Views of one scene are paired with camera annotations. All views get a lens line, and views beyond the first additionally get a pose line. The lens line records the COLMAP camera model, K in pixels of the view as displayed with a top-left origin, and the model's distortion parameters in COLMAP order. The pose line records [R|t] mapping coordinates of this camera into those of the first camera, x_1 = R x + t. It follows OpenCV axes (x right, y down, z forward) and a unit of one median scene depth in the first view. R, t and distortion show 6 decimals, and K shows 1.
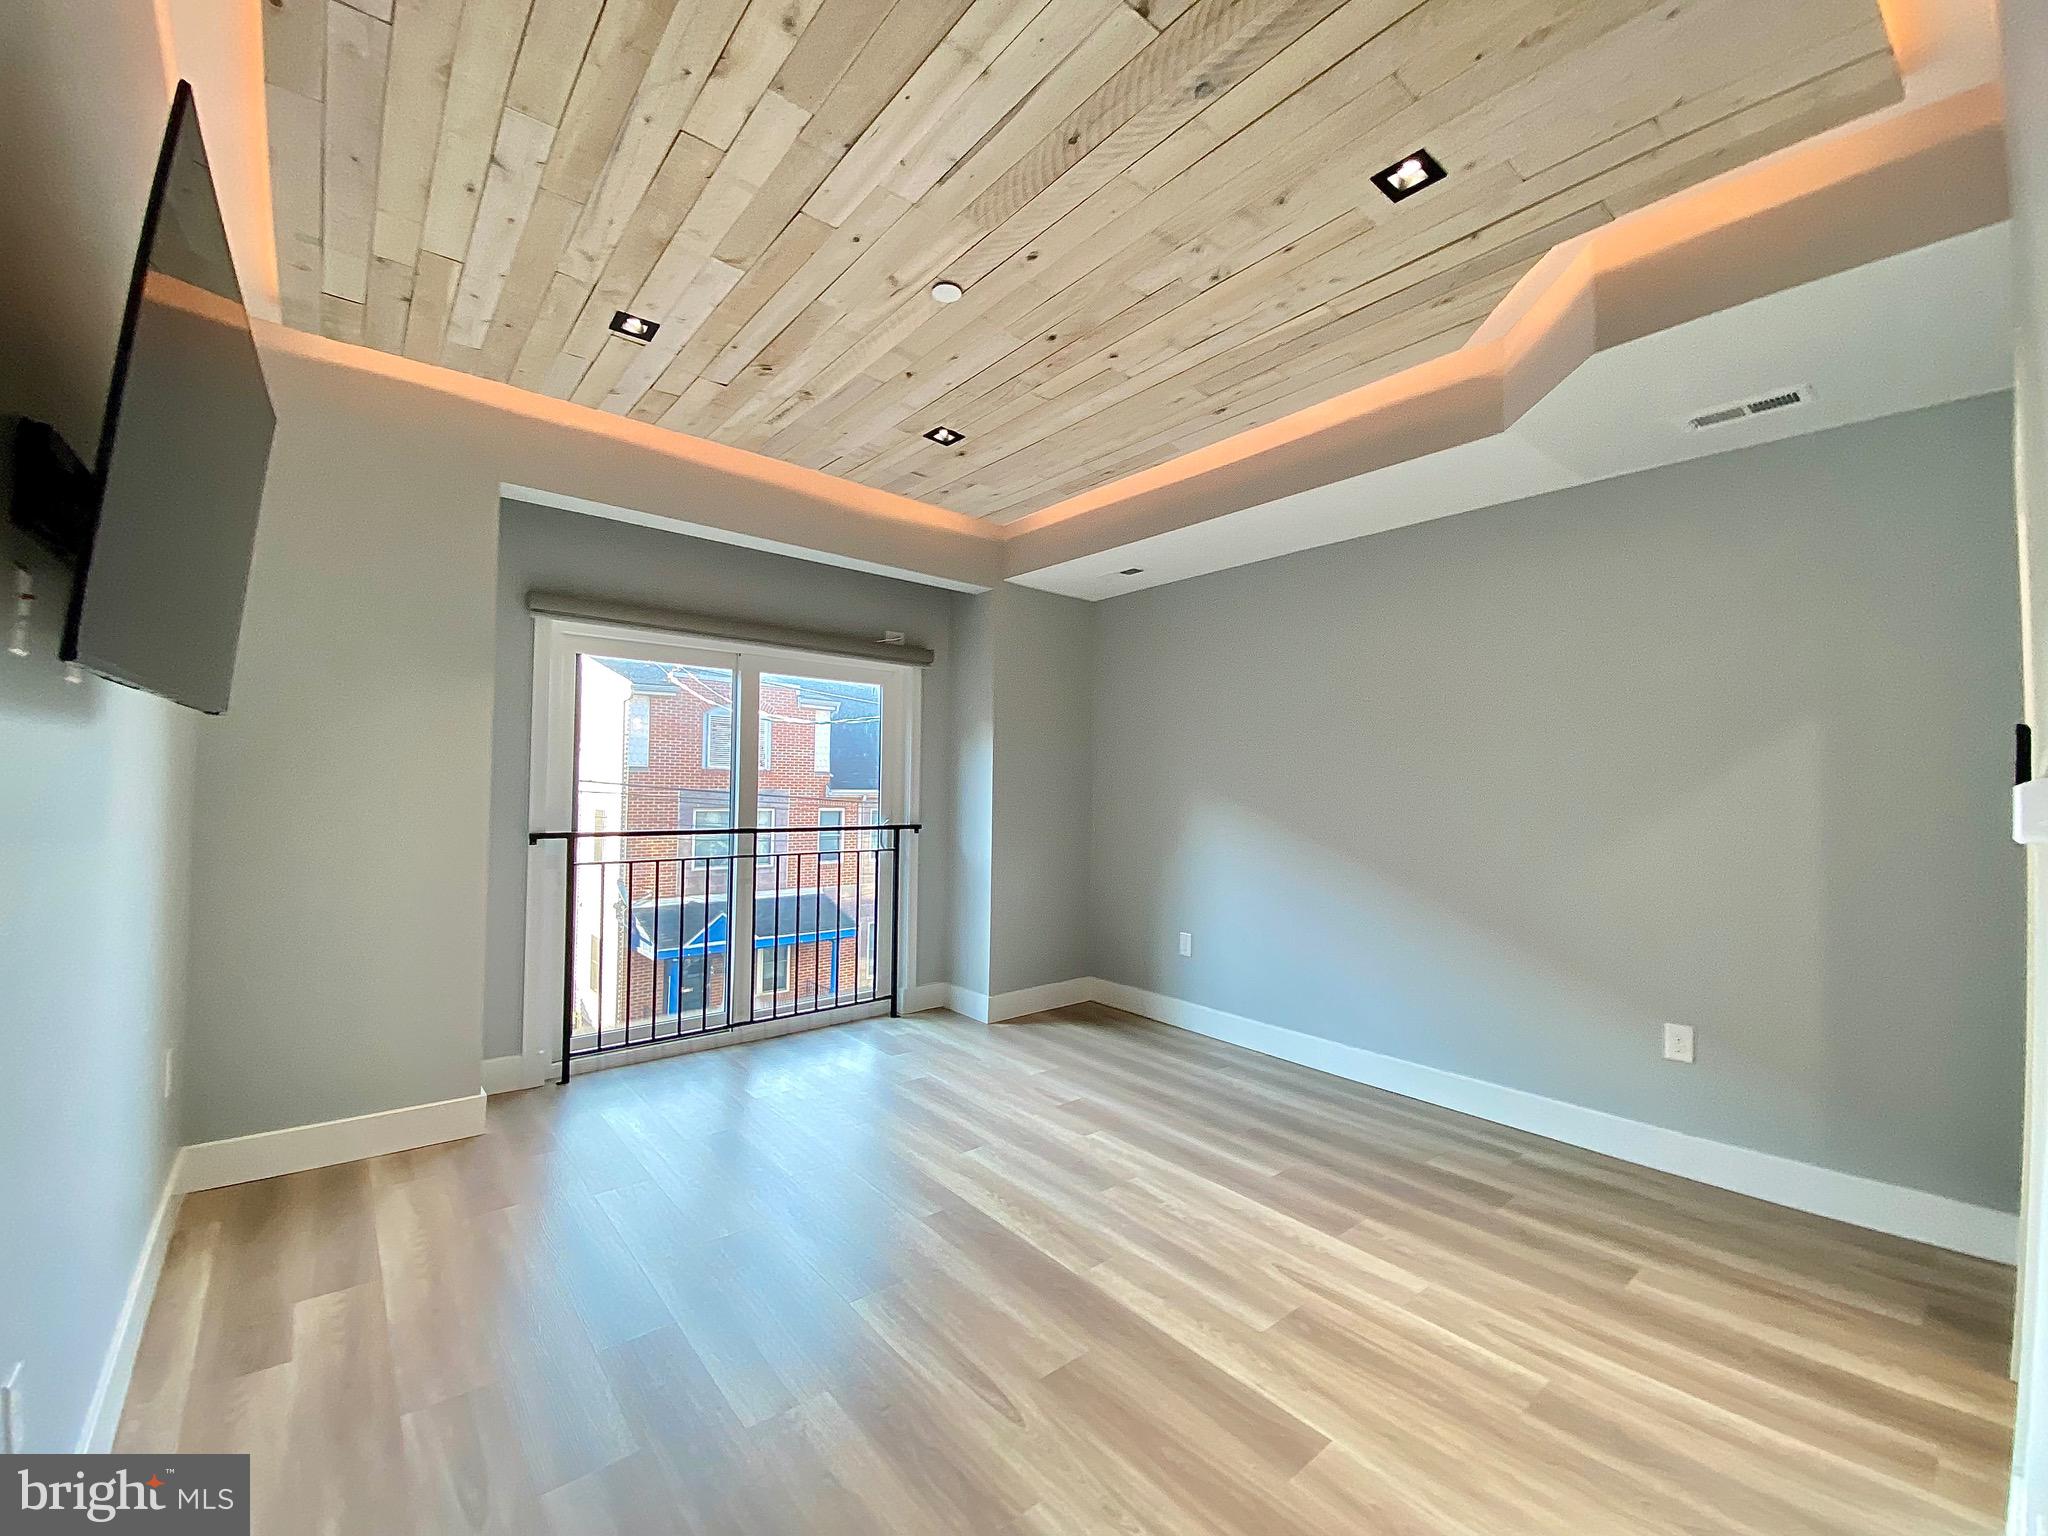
lens RADIAL K [[829.1, 0, 997.1], [0, 829.1, 763.4], [0, 0, 1]] dist [0.045127, -0.039940]
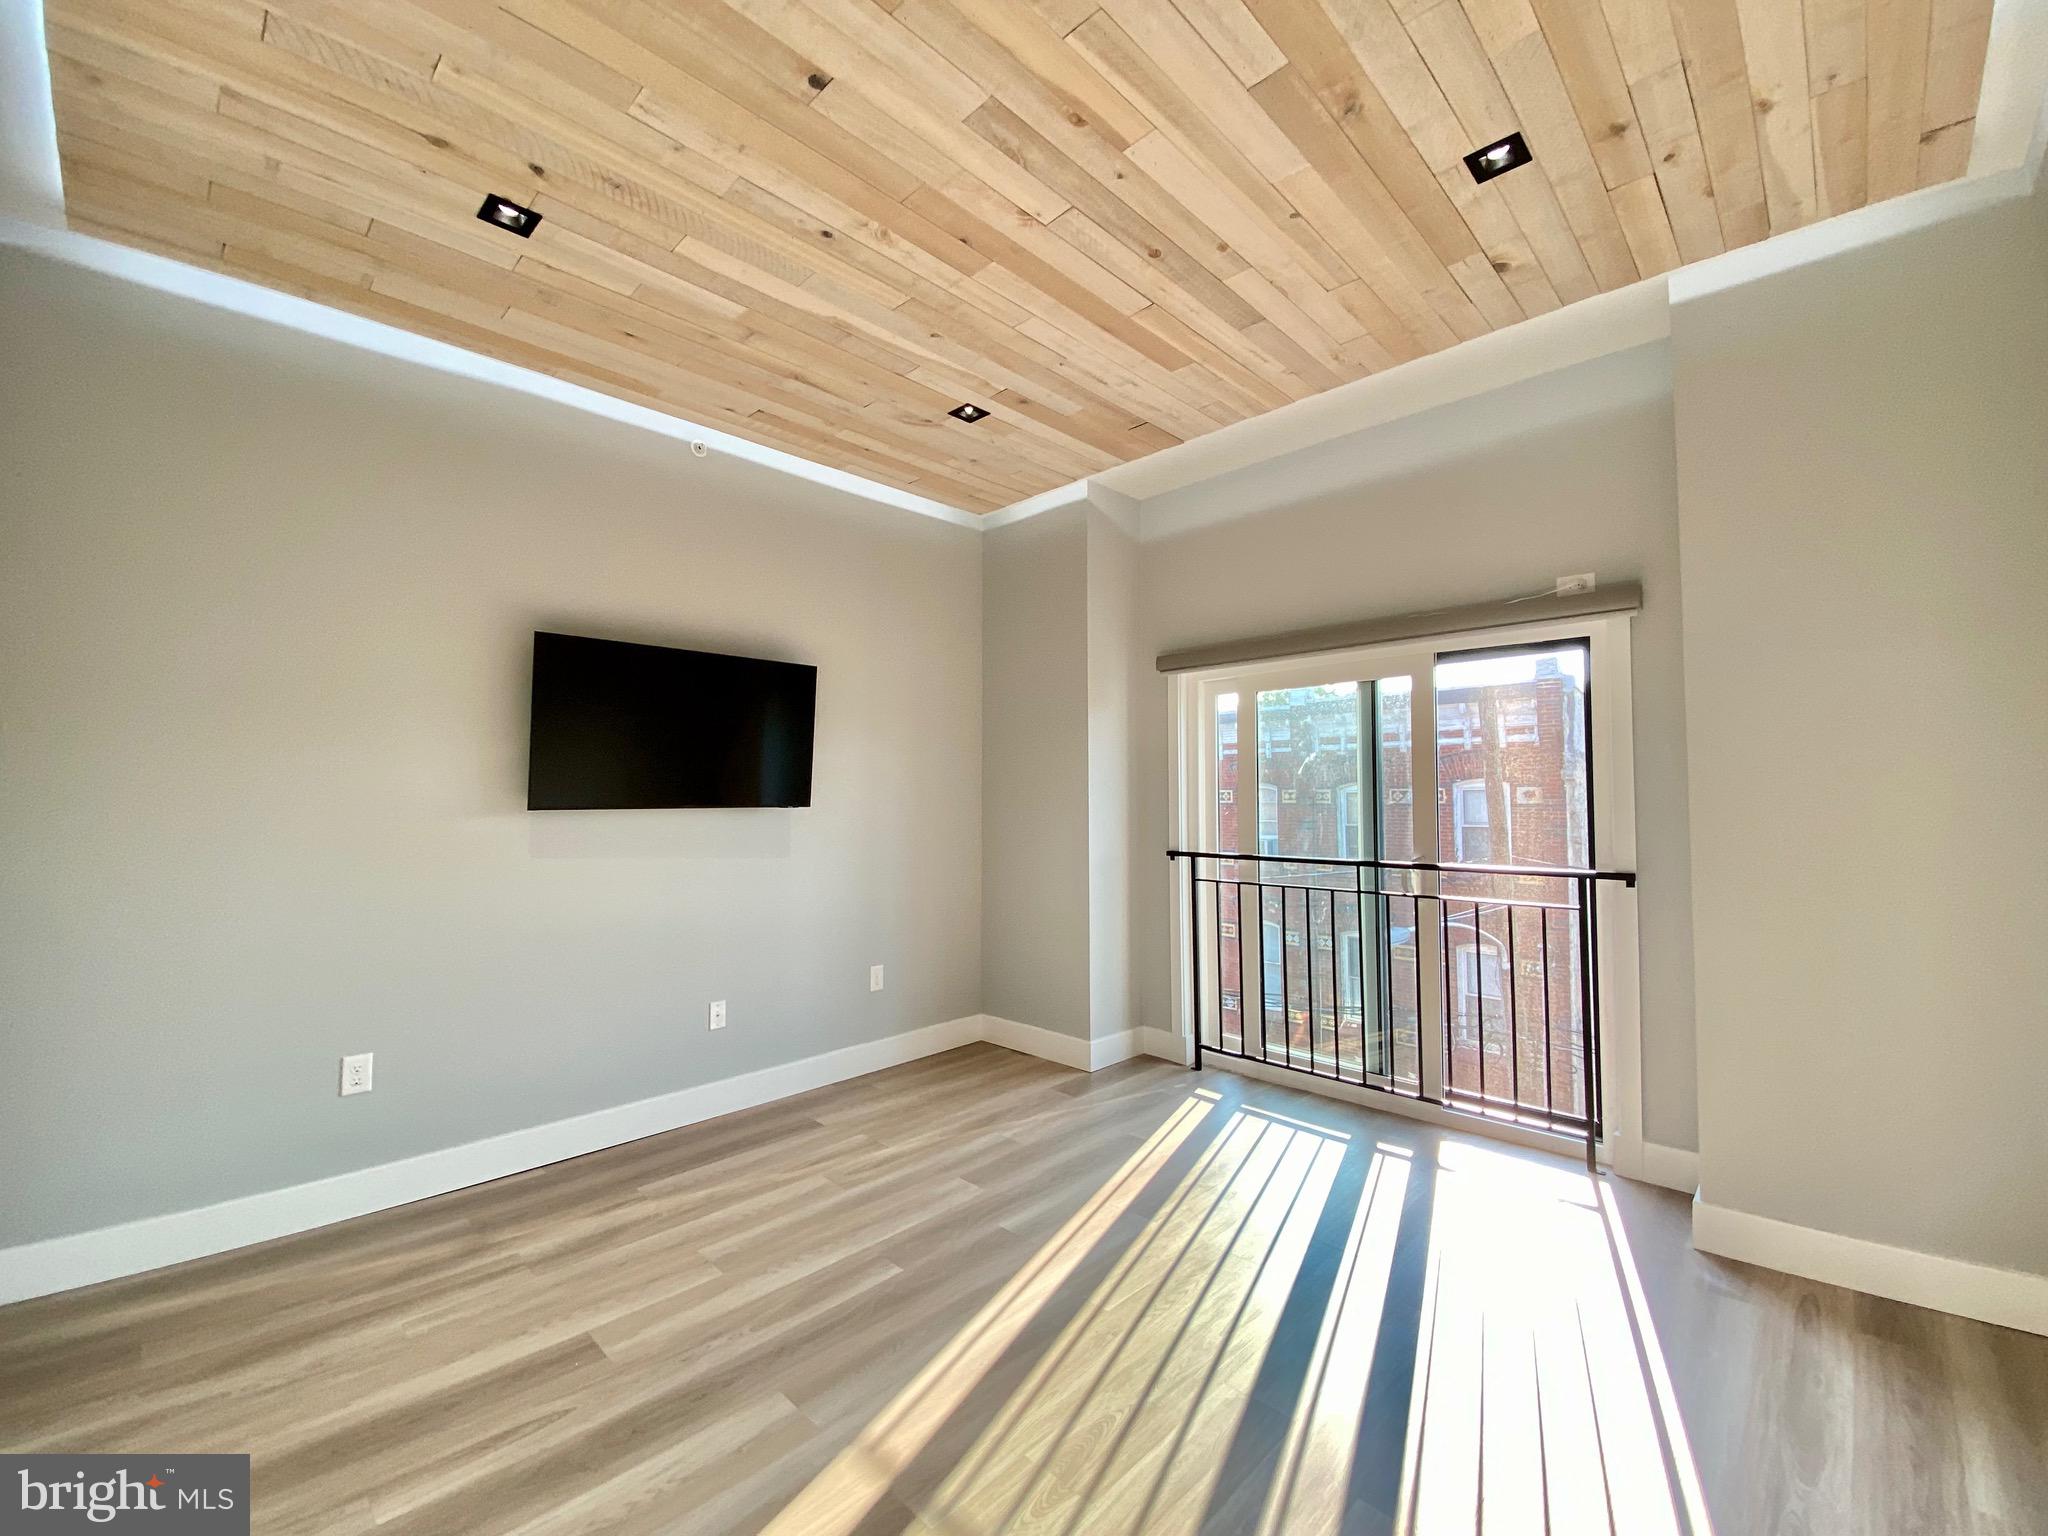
lens RADIAL K [[826.5, 0, 1028.5], [0, 826.5, 758.0], [0, 0, 1]] dist [0.031382, -0.027930]
pose [[0.134191, -0.074416, -0.988157, 0.604601], [0.023460, 0.997135, -0.071906, 0.028950], [0.990678, -0.013533, 0.135552, 0.613716]]
